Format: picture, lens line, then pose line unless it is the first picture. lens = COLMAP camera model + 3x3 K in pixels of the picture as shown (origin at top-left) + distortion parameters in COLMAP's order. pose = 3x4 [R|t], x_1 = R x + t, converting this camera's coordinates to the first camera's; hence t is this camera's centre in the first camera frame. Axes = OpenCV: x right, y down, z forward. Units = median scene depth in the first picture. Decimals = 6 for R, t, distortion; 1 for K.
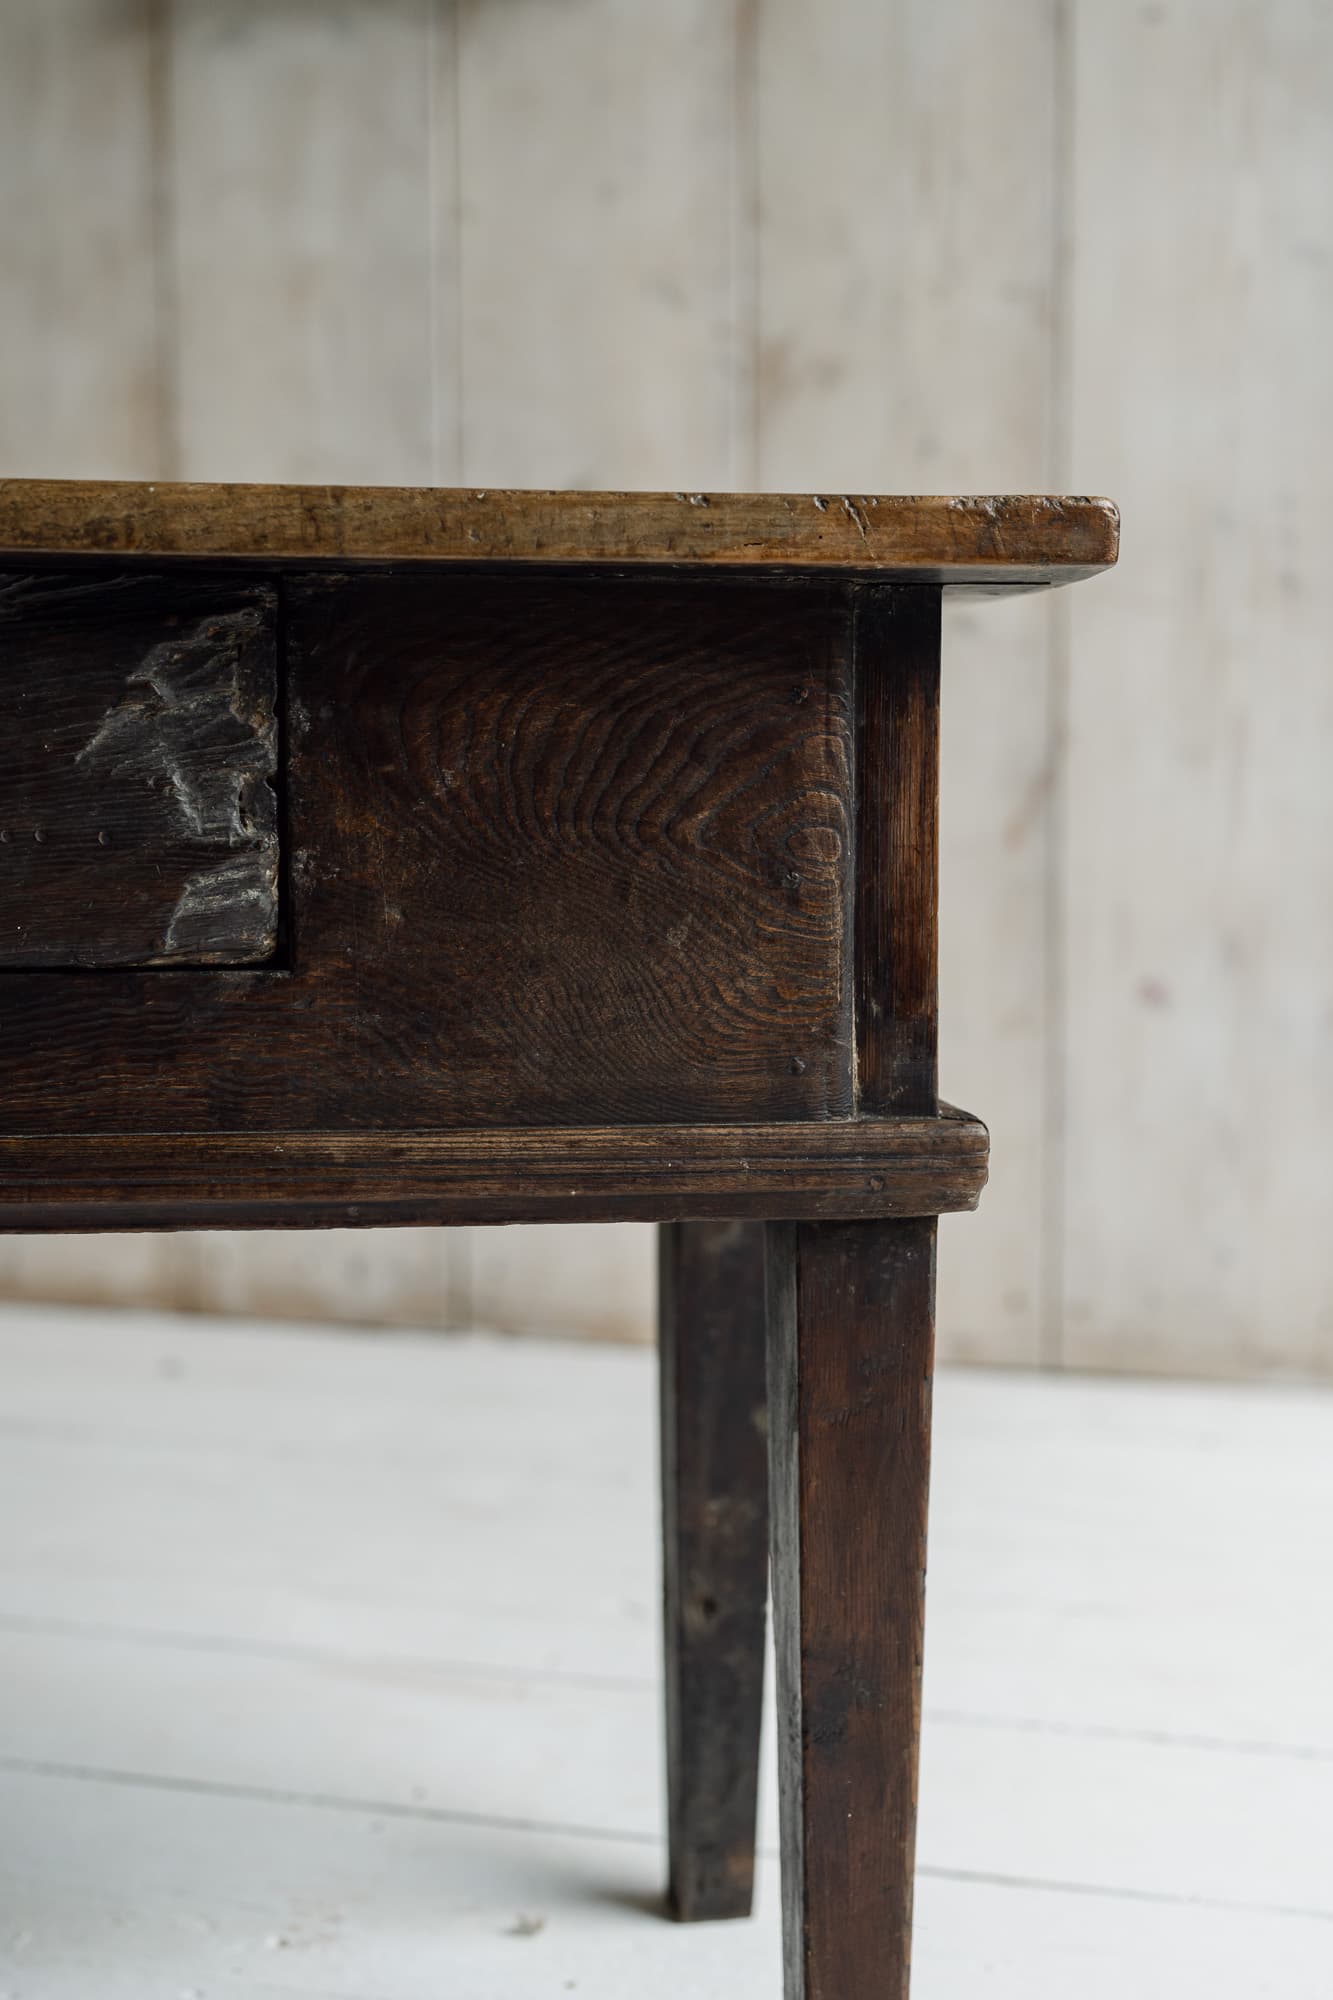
lens RADIAL K [[2853.8, 0, 666.5], [0, 2853.8, 1000.0], [0, 0, 1]] dist [-0.012975, -0.006401]
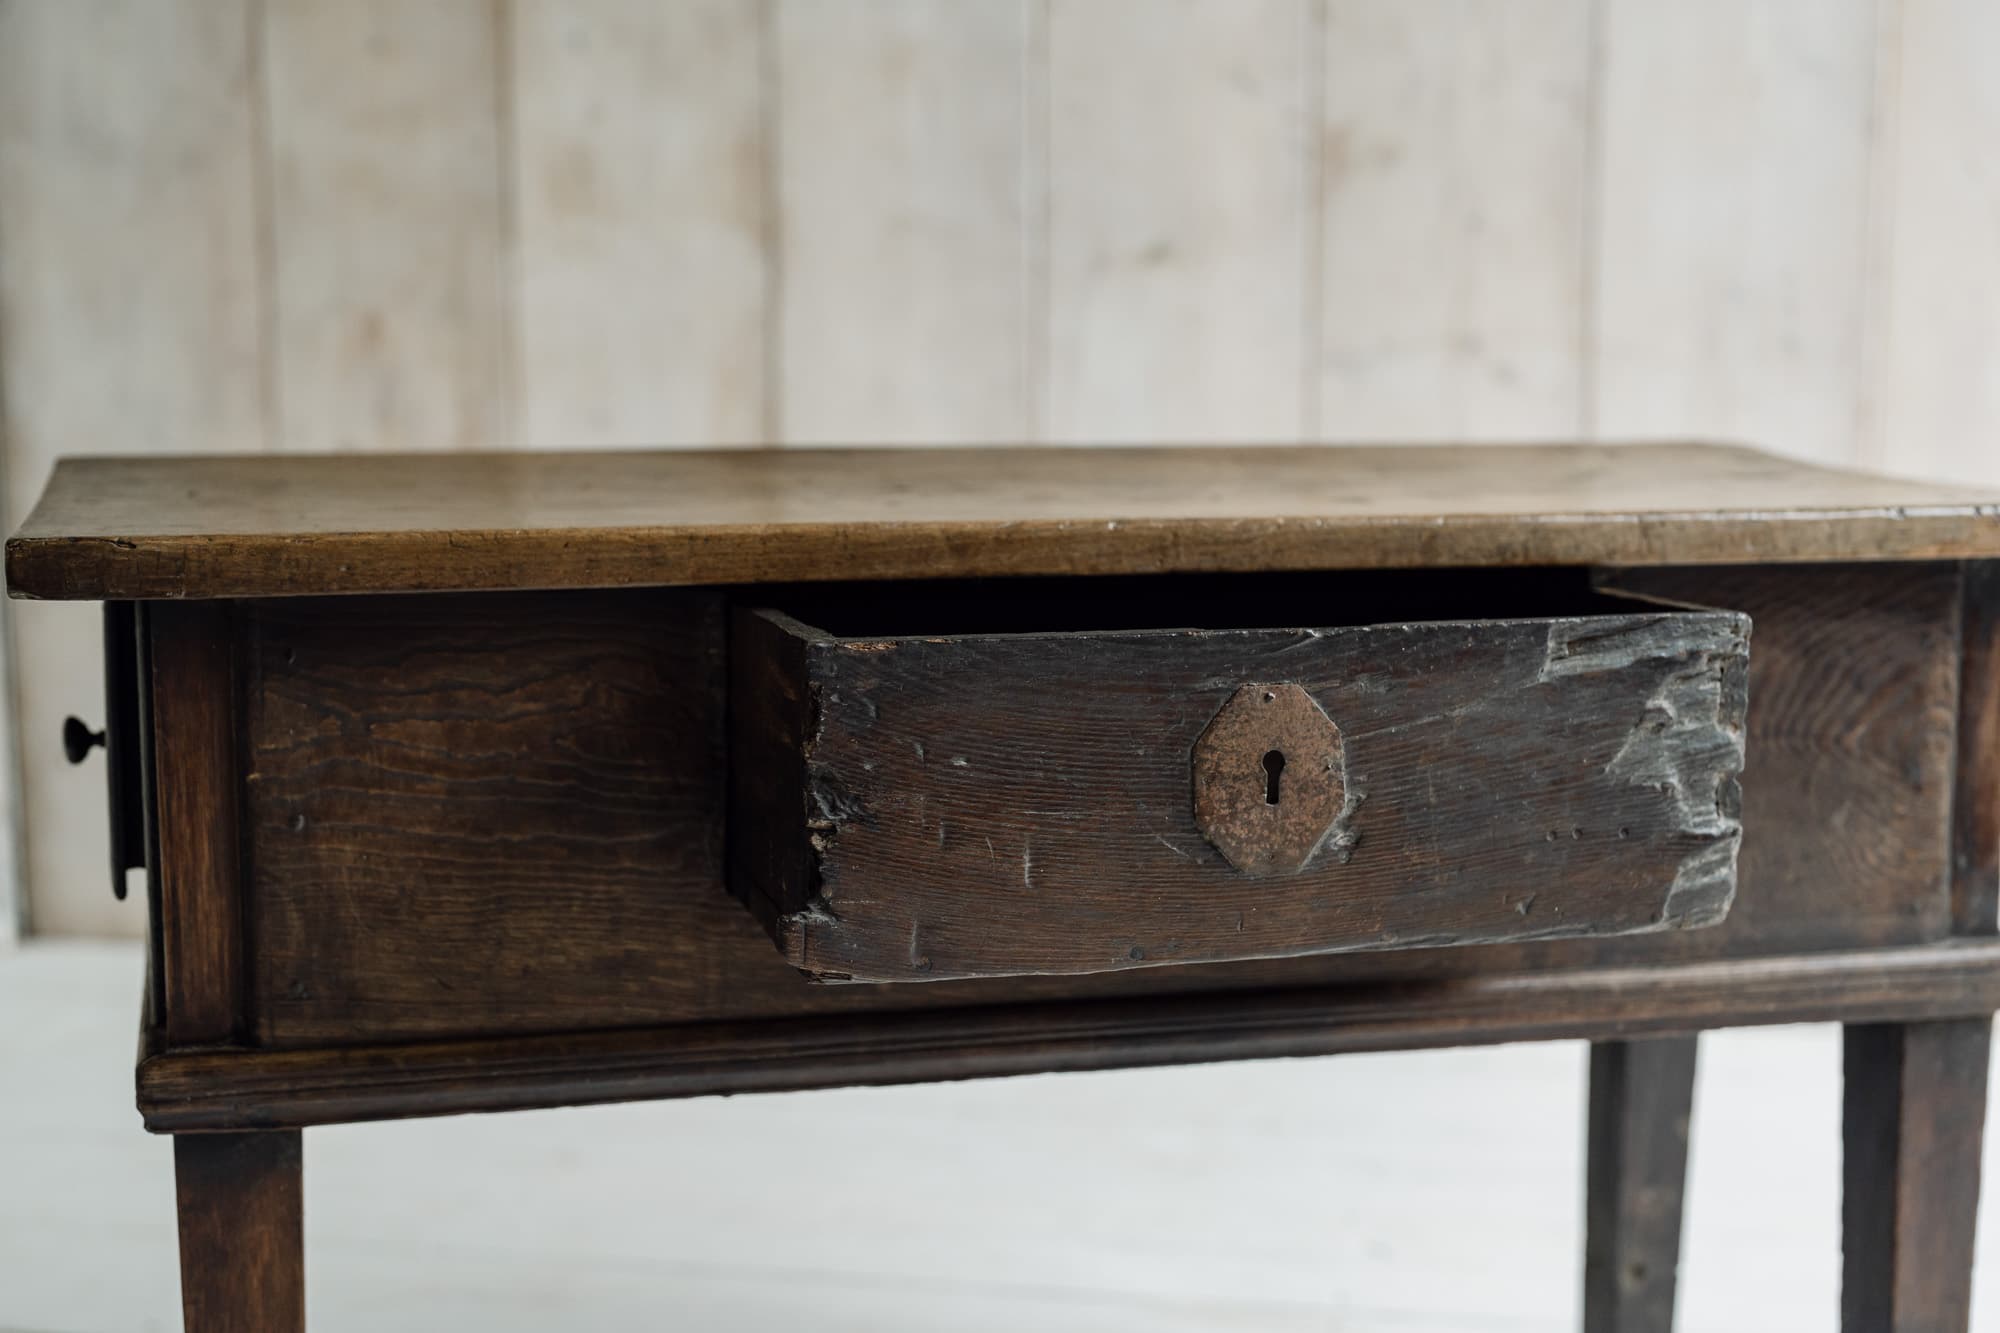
lens RADIAL K [[2820.4, 0, 997.8], [0, 2820.4, 698.4], [0, 0, 1]] dist [-0.019832, 0.066923]
pose [[0.994425, -0.015733, 0.104266, -0.535317], [0.010214, 0.998529, 0.053253, -0.154634], [-0.104951, -0.051891, 0.993123, -0.292728]]
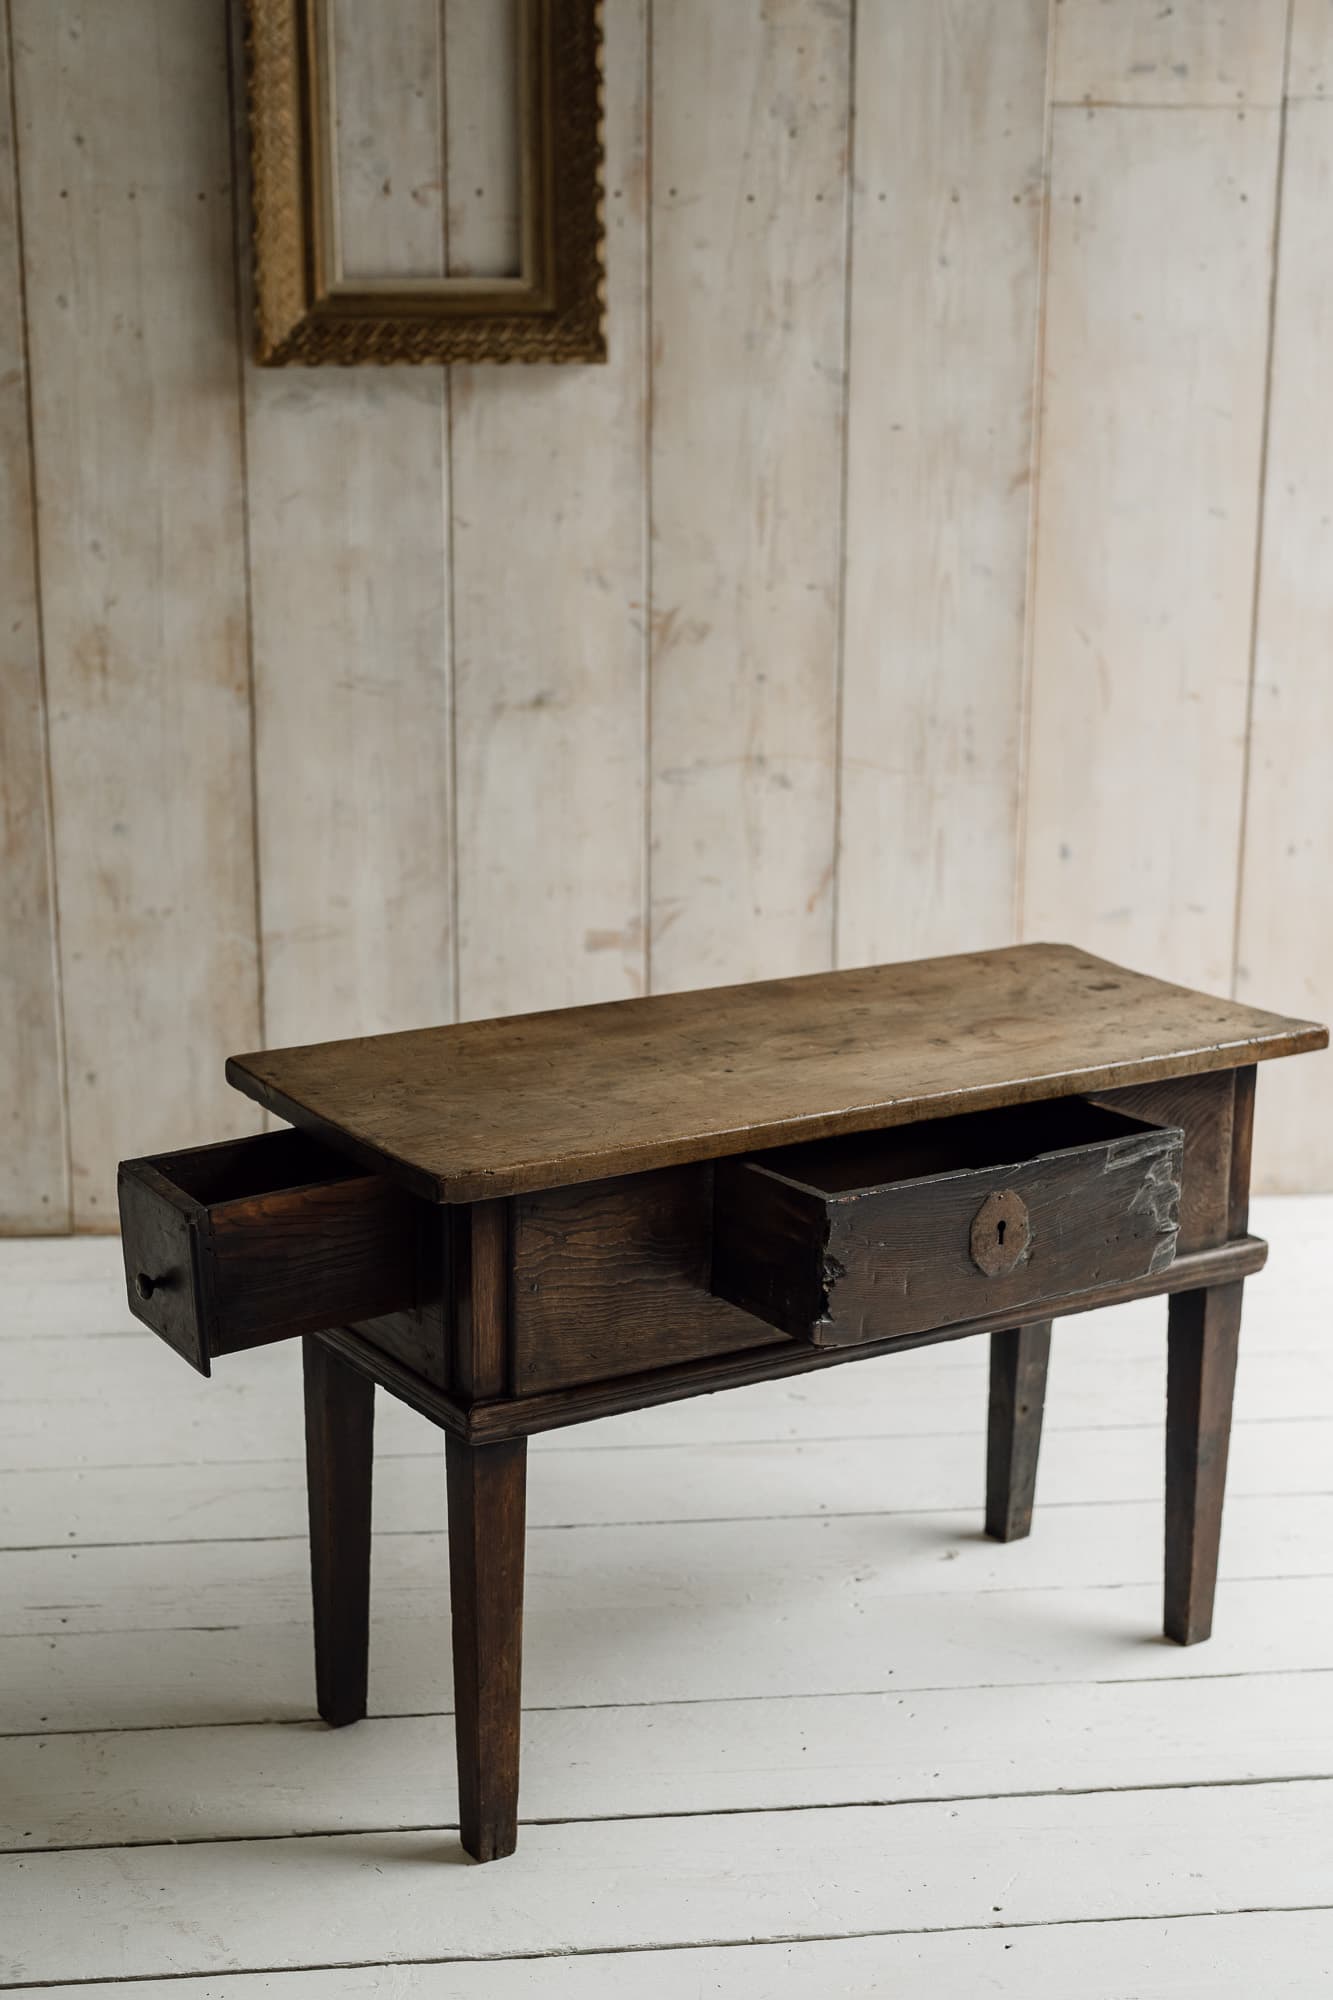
lens RADIAL K [[2930.3, 0, 657.7], [0, 2930.3, 1051.0], [0, 0, 1]] dist [-0.028870, 0.099957]
pose [[0.922225, -0.095873, 0.374580, -1.498302], [0.034779, 0.985413, 0.166588, -0.639890], [-0.385087, -0.140604, 0.912107, -1.345558]]
